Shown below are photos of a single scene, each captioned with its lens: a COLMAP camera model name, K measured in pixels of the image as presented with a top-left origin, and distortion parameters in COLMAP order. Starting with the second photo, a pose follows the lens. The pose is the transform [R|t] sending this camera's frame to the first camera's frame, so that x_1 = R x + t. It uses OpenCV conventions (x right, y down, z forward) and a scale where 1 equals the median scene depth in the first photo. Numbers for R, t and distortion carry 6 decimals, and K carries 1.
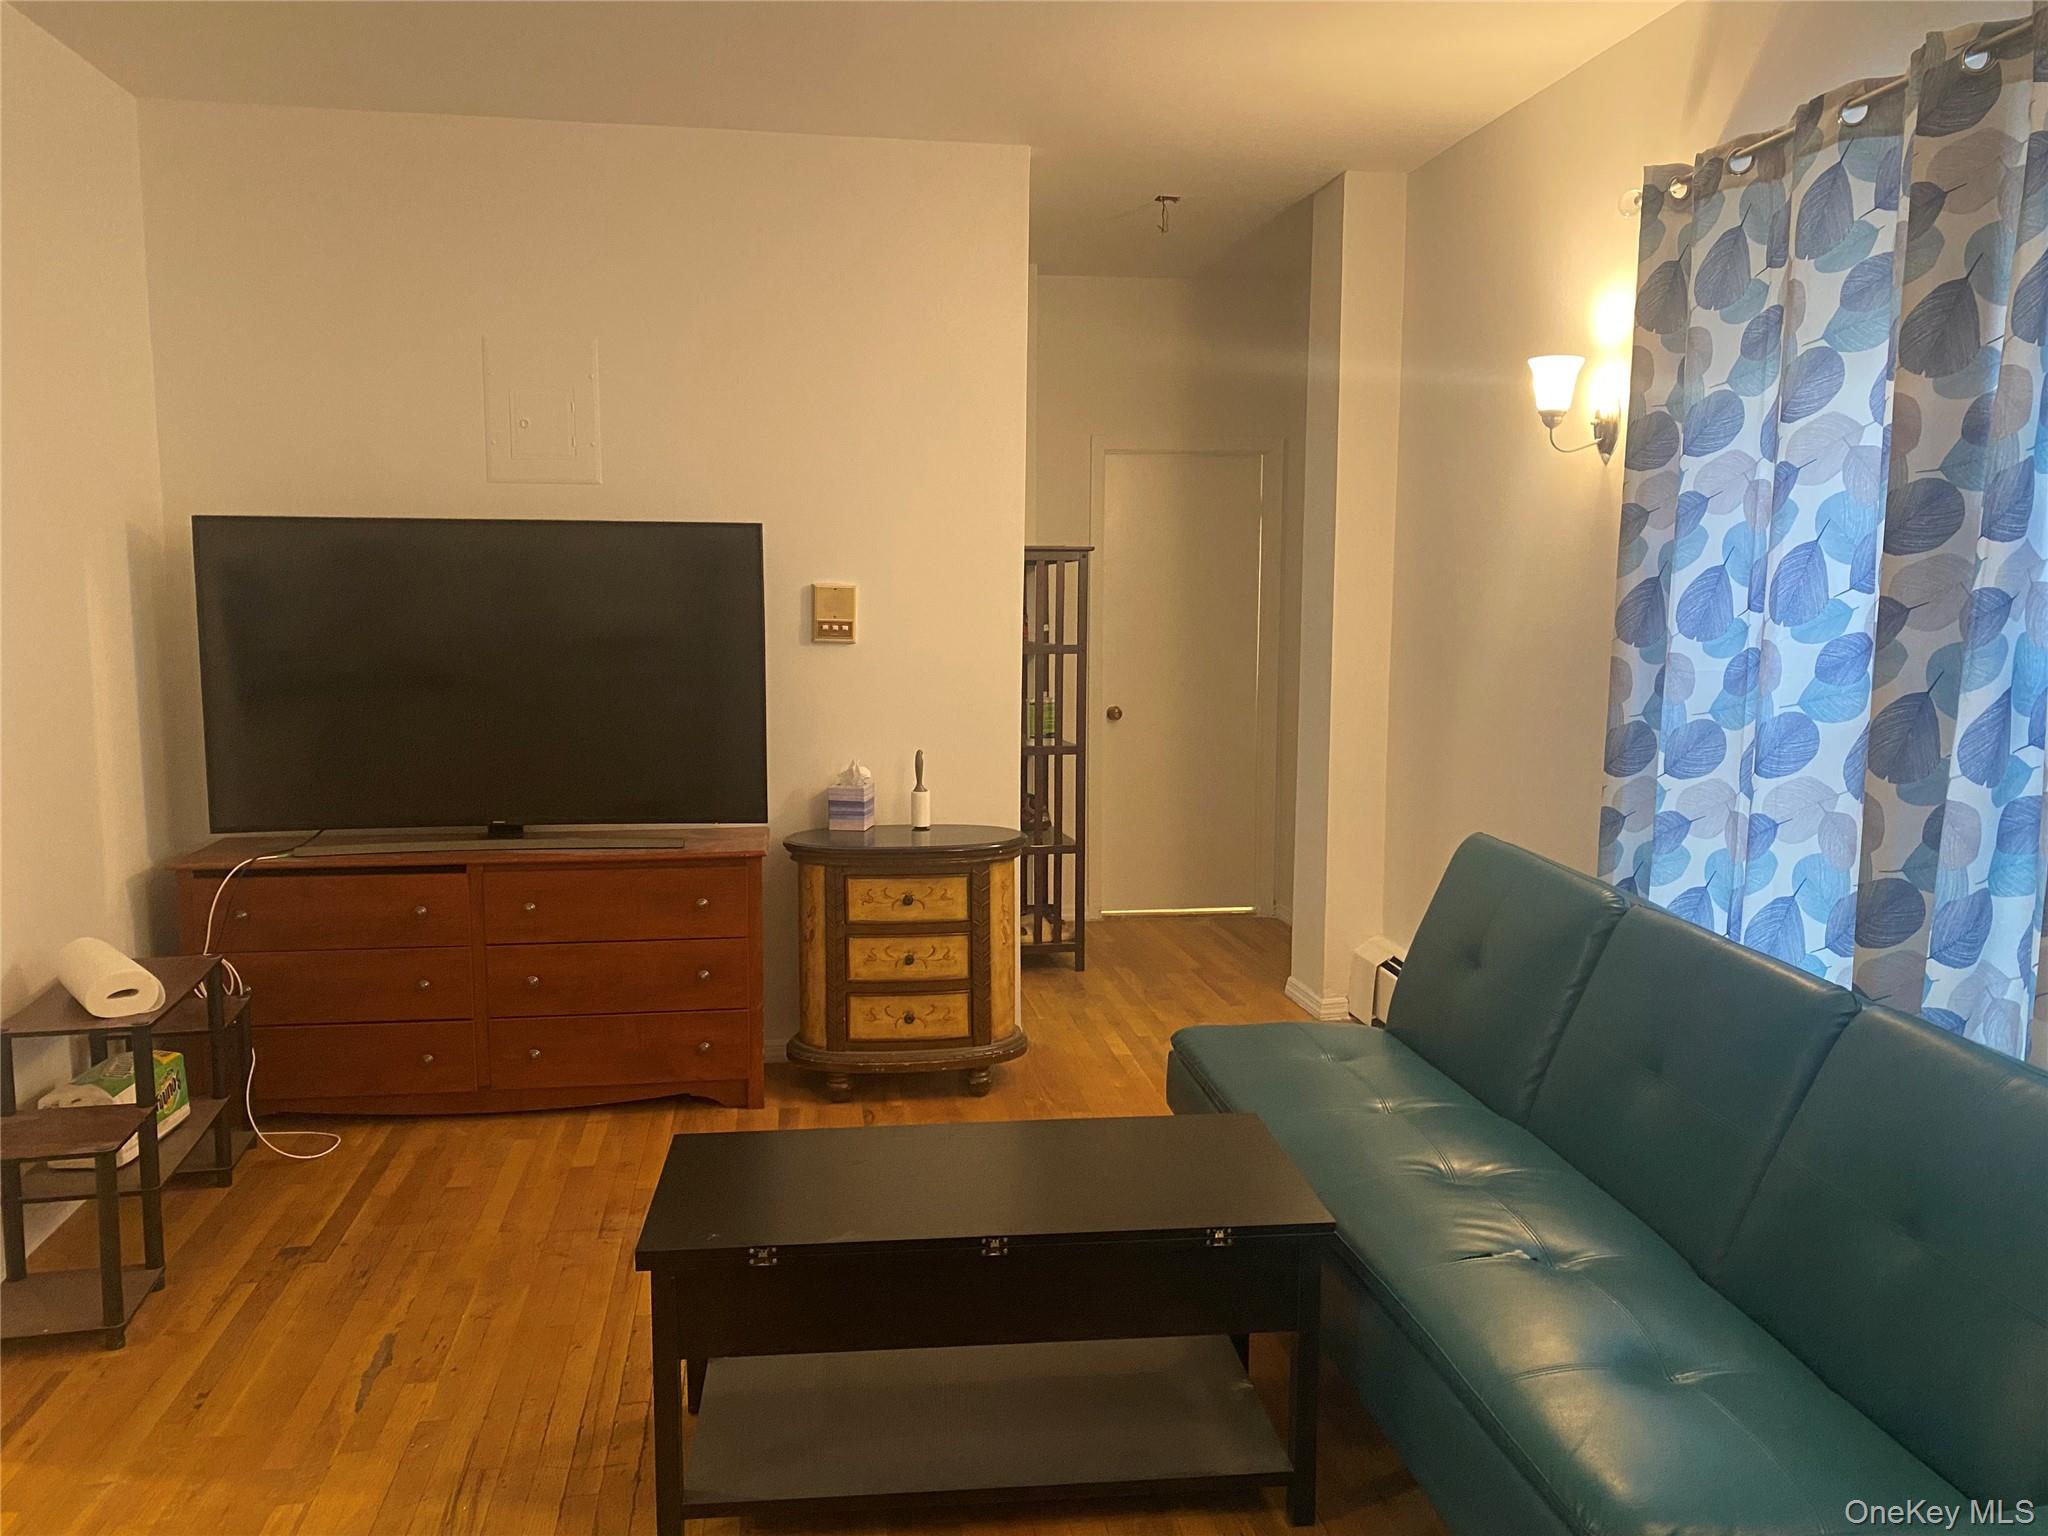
lens RADIAL K [[1571.2, 0, 1017.2], [0, 1571.2, 772.6], [0, 0, 1]] dist [0.041098, -0.044950]
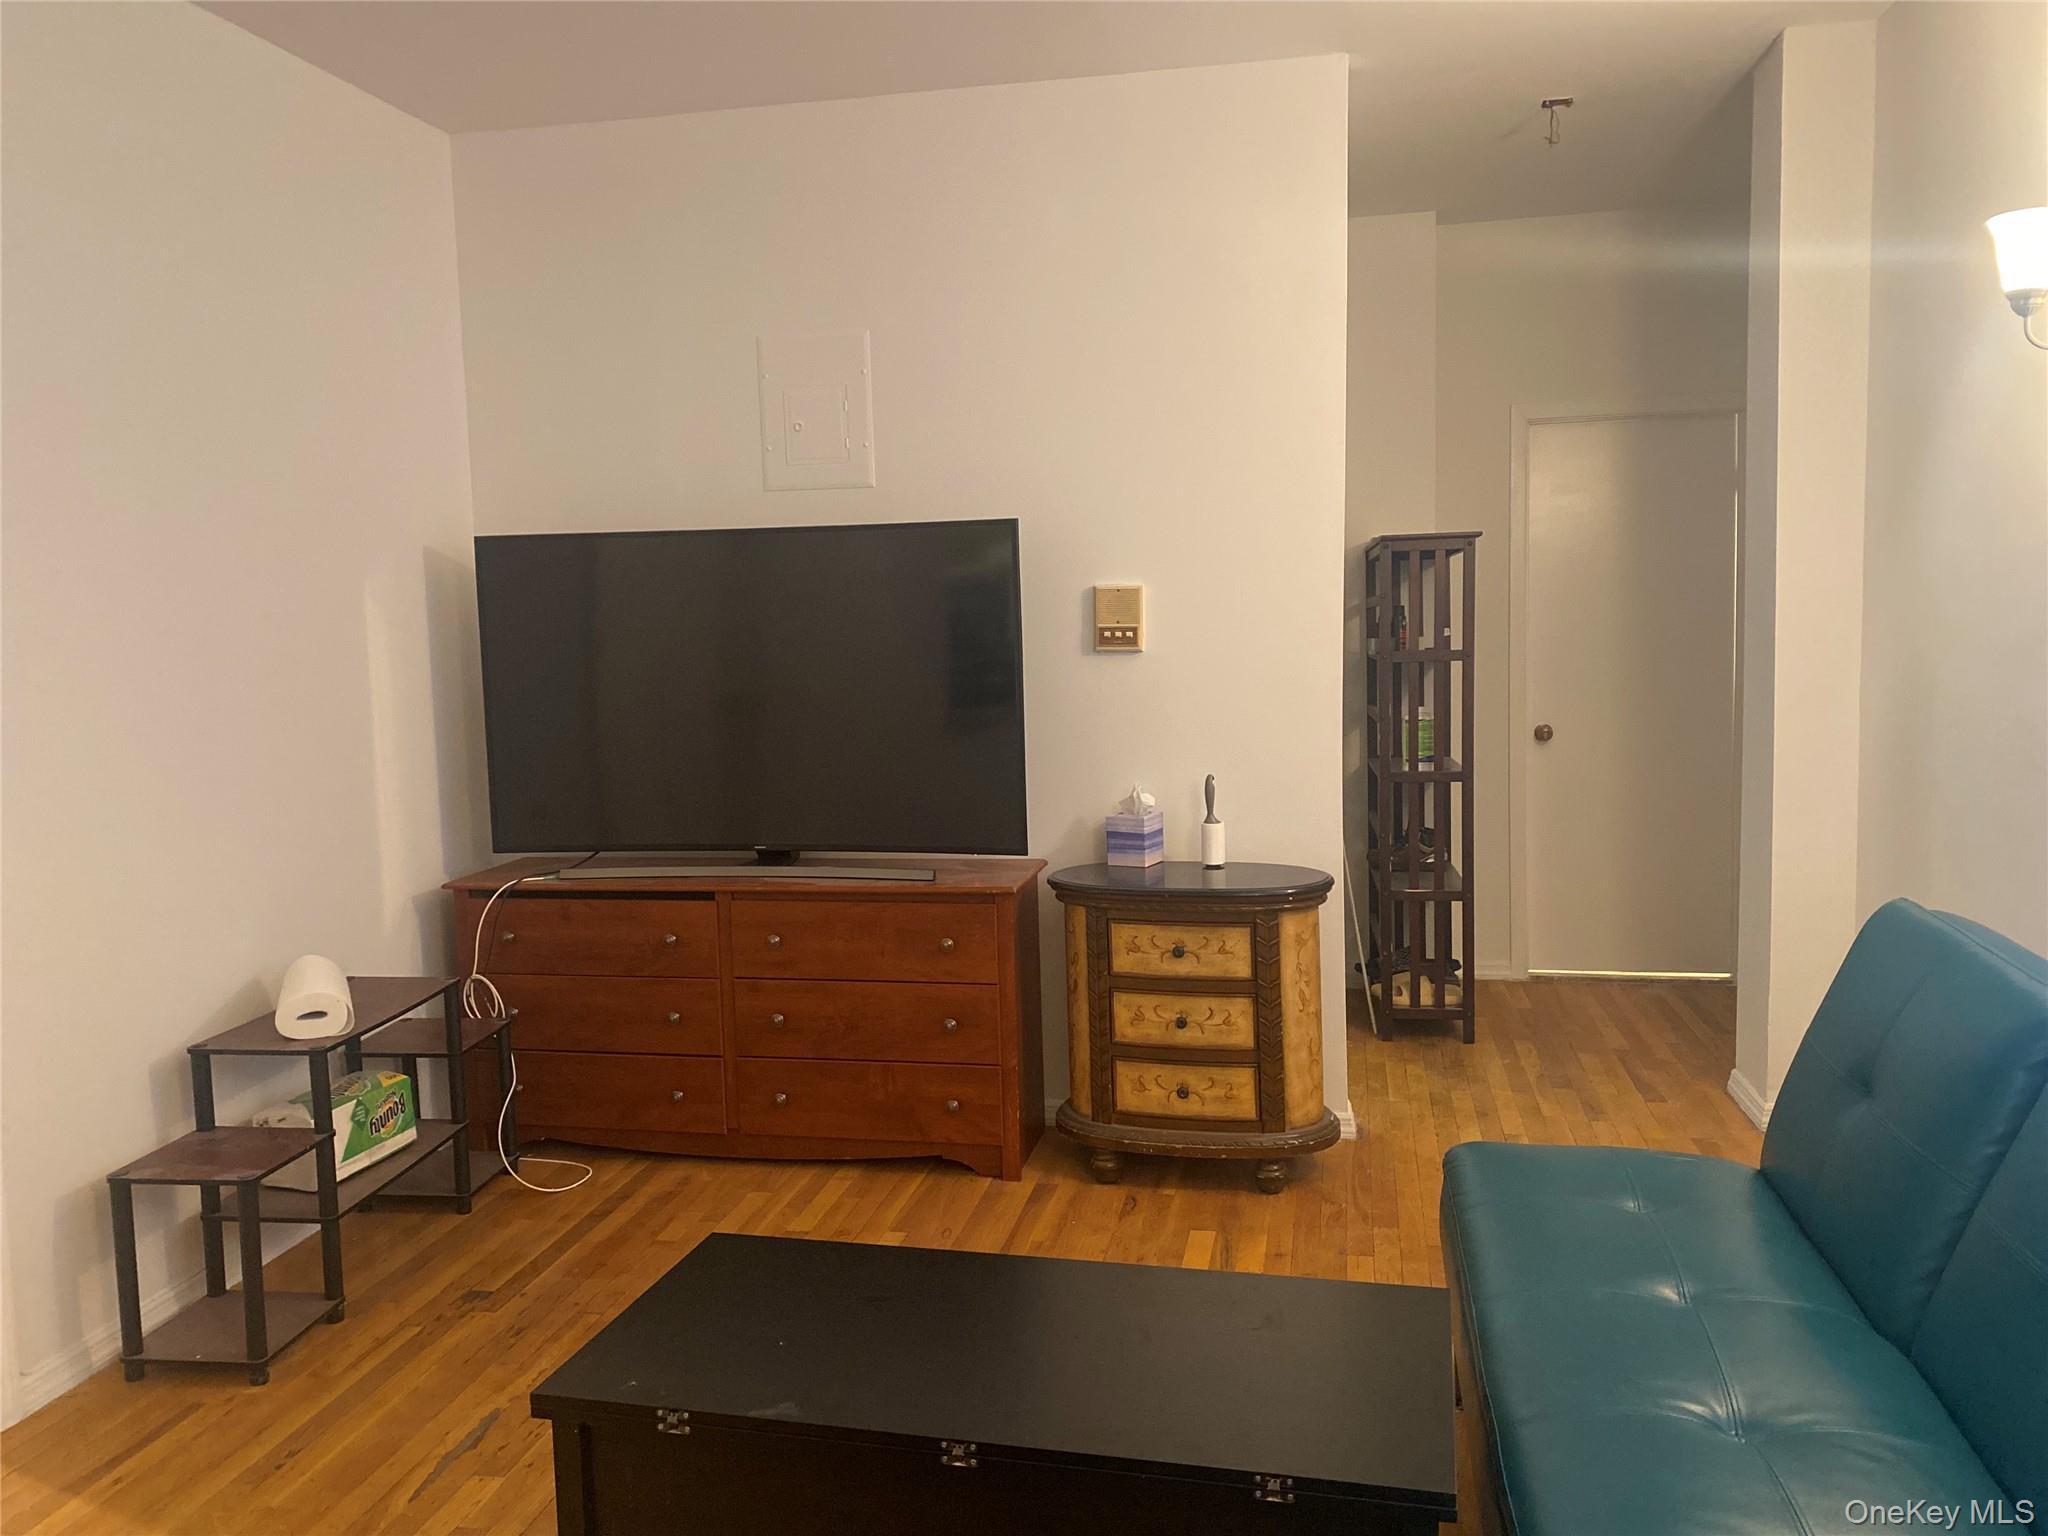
lens RADIAL K [[1571.2, 0, 1003.0], [0, 1571.2, 746.2], [0, 0, 1]] dist [0.041098, -0.044950]
pose [[0.933715, 0.000088, -0.358017, 0.145478], [-0.011784, 0.999466, -0.030488, -0.002590], [0.357823, 0.032686, 0.933217, 0.171017]]
